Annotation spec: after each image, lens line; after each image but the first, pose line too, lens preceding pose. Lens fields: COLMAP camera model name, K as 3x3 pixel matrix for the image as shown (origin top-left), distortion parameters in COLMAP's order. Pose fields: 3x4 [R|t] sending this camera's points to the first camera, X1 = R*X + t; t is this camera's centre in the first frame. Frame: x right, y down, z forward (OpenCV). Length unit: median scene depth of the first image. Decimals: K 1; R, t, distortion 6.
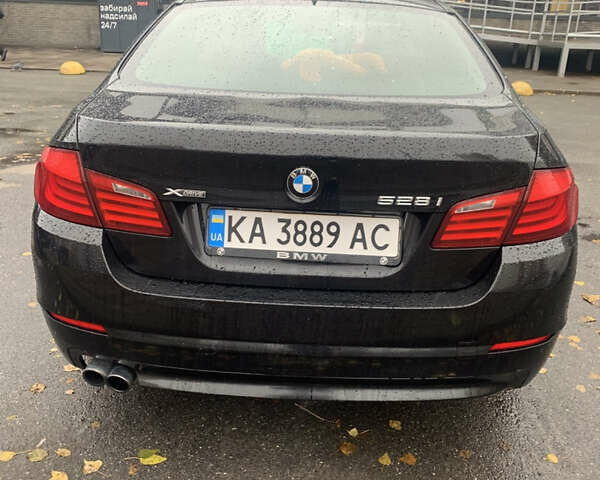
lens RADIAL K [[626.8, 0, 301.5], [0, 626.8, 230.2], [0, 0, 1]] dist [0.115379, -0.239192]
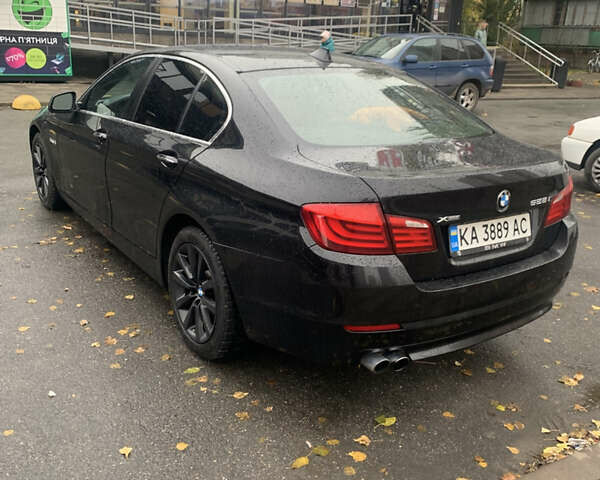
lens RADIAL K [[626.8, 0, 301.5], [0, 626.8, 230.2], [0, 0, 1]] dist [0.115379, -0.239192]
pose [[0.791915, -0.176981, 0.584421, -1.309085], [0.178547, 0.982362, 0.055552, -0.173414], [-0.583945, 0.060355, 0.809547, -0.005887]]
